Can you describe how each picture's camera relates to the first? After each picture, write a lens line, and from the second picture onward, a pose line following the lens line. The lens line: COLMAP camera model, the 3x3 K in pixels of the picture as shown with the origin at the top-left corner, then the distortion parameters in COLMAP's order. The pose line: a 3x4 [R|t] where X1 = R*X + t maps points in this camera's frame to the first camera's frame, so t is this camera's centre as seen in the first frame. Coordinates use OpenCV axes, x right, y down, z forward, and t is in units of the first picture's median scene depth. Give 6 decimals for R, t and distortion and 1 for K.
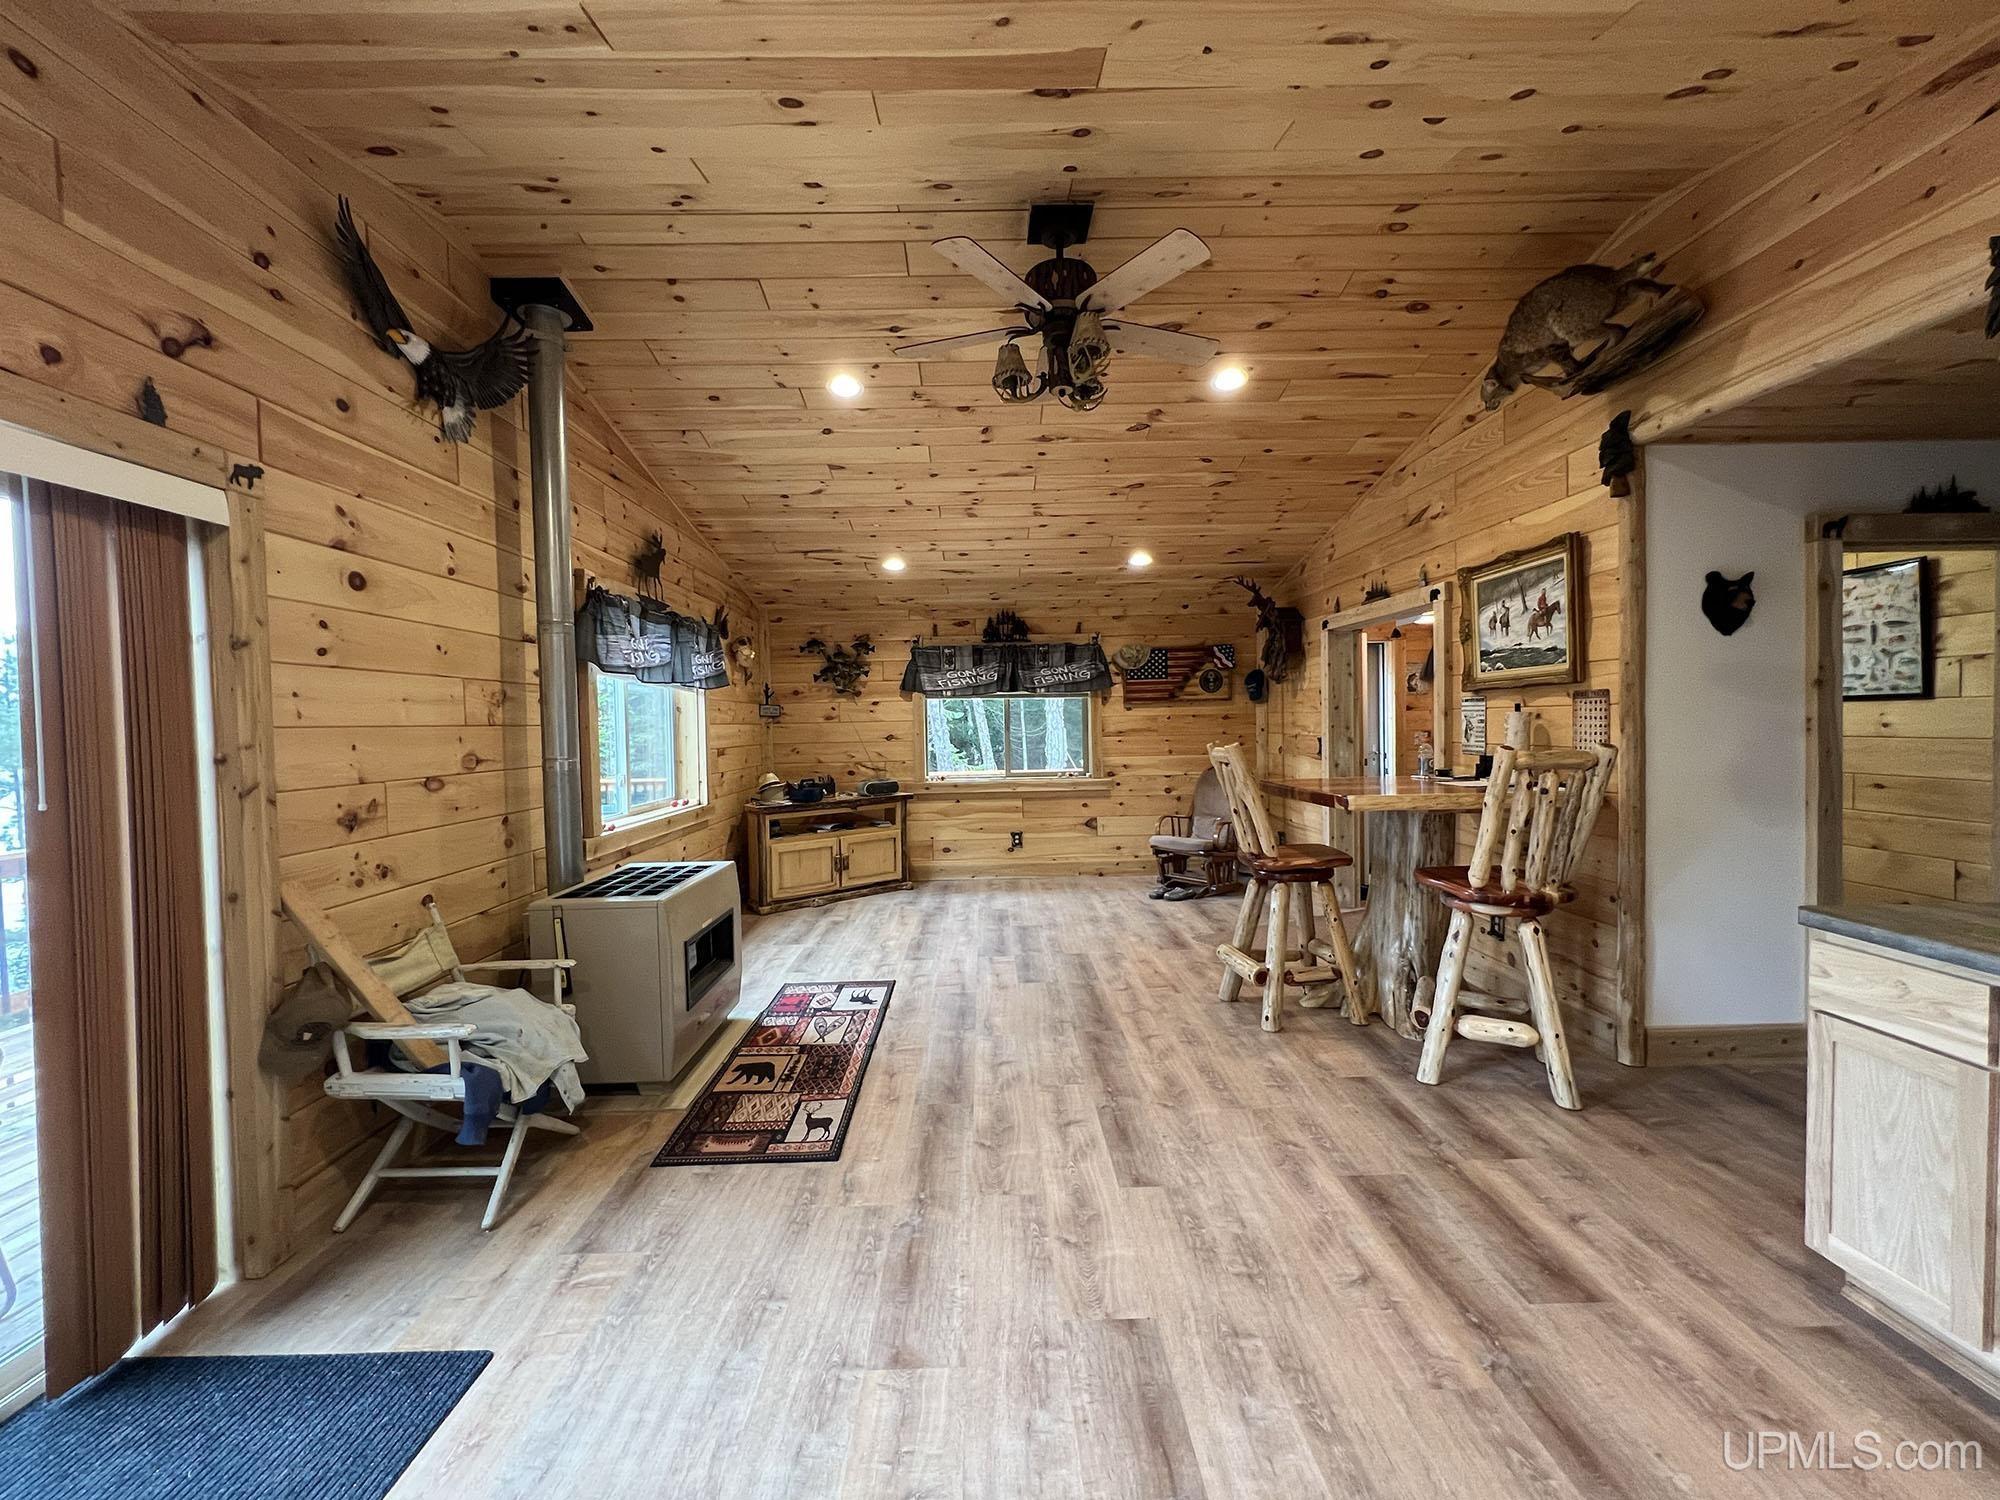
lens RADIAL K [[801.6, 0, 1000.0], [0, 801.6, 750.0], [0, 0, 1]] dist [-0.002139, -0.000029]
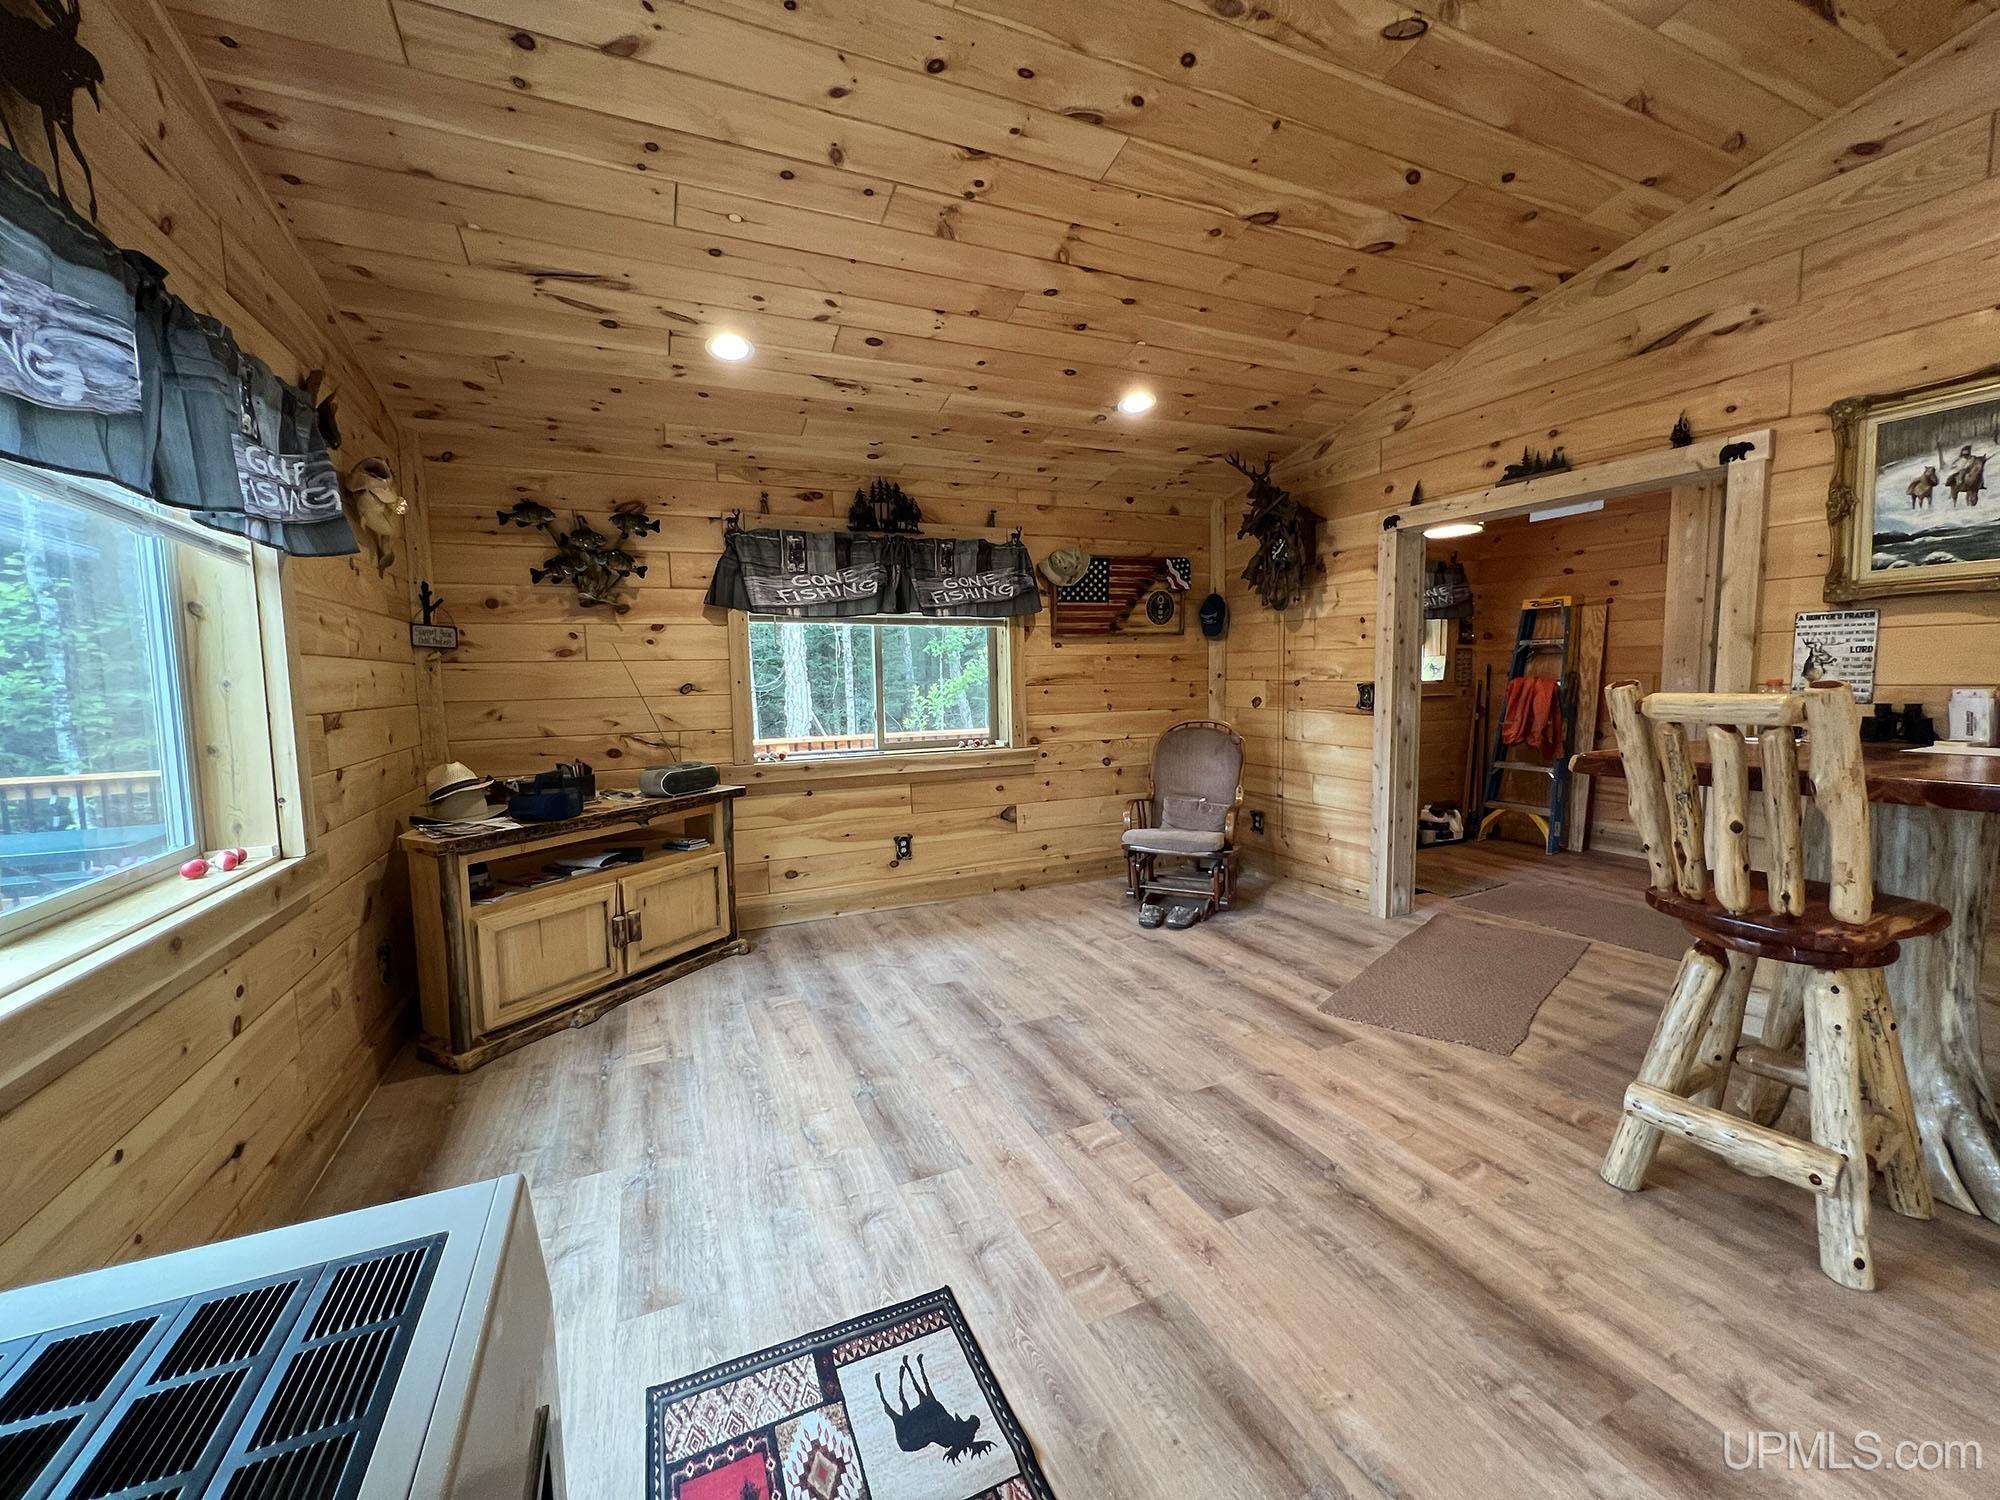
lens RADIAL K [[801.6, 0, 1000.0], [0, 801.6, 750.0], [0, 0, 1]] dist [-0.002139, -0.000029]
pose [[0.922064, -0.034724, 0.385478, -0.160392], [0.013920, 0.998298, 0.056630, -0.001273], [-0.386788, -0.046851, 0.920978, 0.405846]]
